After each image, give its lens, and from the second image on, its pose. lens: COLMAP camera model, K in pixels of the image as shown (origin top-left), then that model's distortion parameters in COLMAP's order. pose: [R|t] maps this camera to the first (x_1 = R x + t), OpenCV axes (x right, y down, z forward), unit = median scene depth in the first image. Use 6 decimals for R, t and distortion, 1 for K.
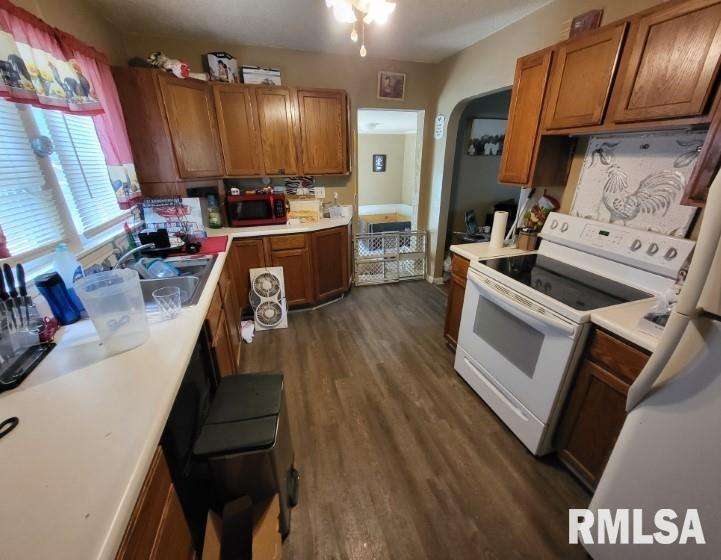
lens RADIAL K [[292.8, 0, 361.5], [0, 292.8, 275.9], [0, 0, 1]] dist [0.001983, -0.000976]
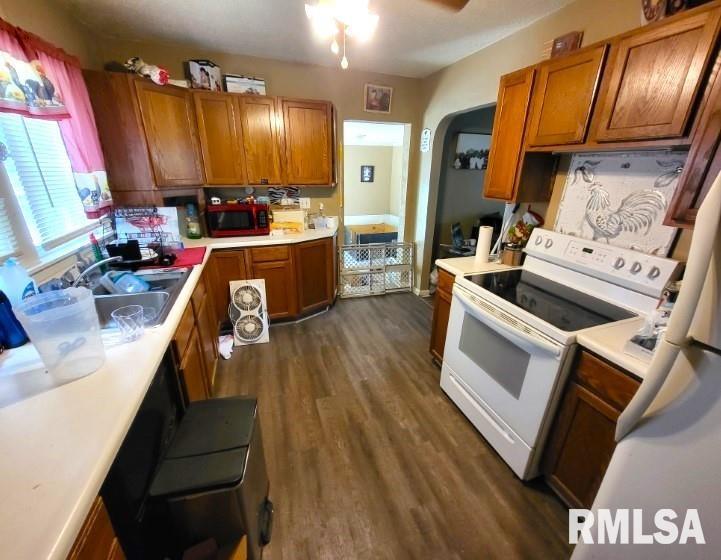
lens RADIAL K [[292.8, 0, 361.5], [0, 292.8, 275.9], [0, 0, 1]] dist [0.001983, -0.000976]
pose [[0.999230, 0.007562, 0.038506, 0.021433], [-0.006401, 0.999524, -0.030190, -0.023968], [-0.038716, 0.029920, 0.998802, 0.036671]]
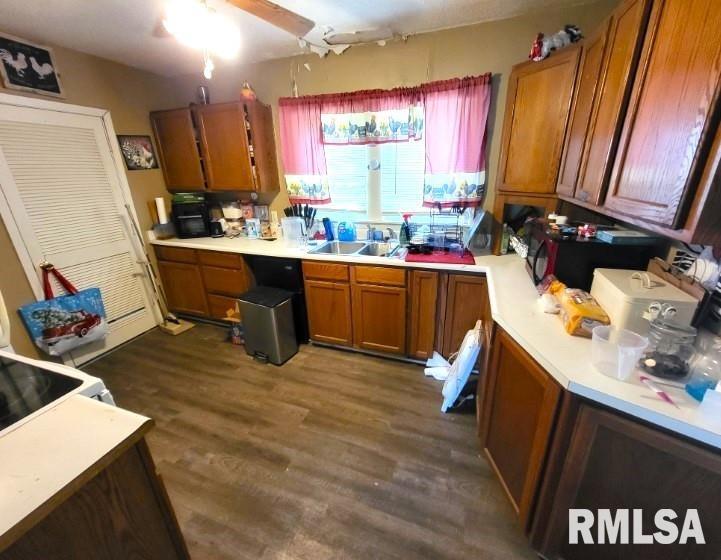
lens RADIAL K [[291.7, 0, 360.6], [0, 291.7, 276.2], [0, 0, 1]] dist [0.001168, 0.000108]
pose [[-0.609508, 0.287451, -0.738832, 0.472206], [-0.271990, 0.799564, 0.535461, -0.663053], [0.744662, 0.527323, -0.409157, 1.633538]]
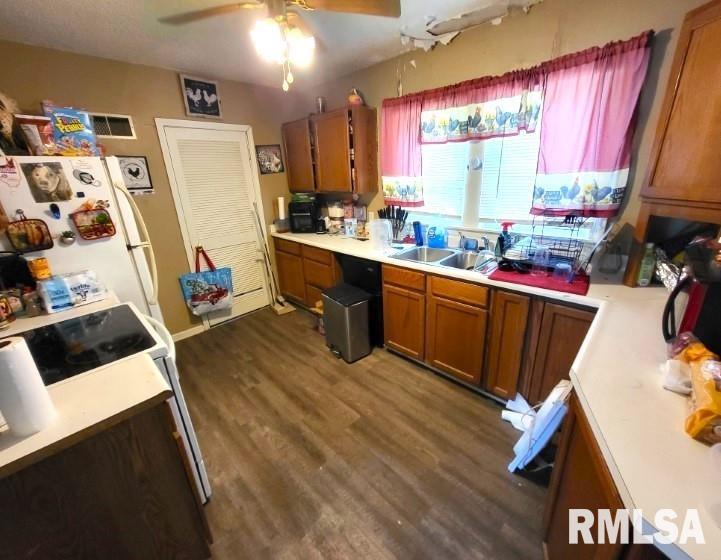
lens RADIAL K [[292.8, 0, 361.5], [0, 292.8, 275.9], [0, 0, 1]] dist [0.001983, -0.000976]
pose [[-0.883016, 0.191439, -0.428525, 0.272298], [-0.133545, 0.772810, 0.620428, -0.697948], [0.449943, 0.605075, -0.656838, 1.711701]]
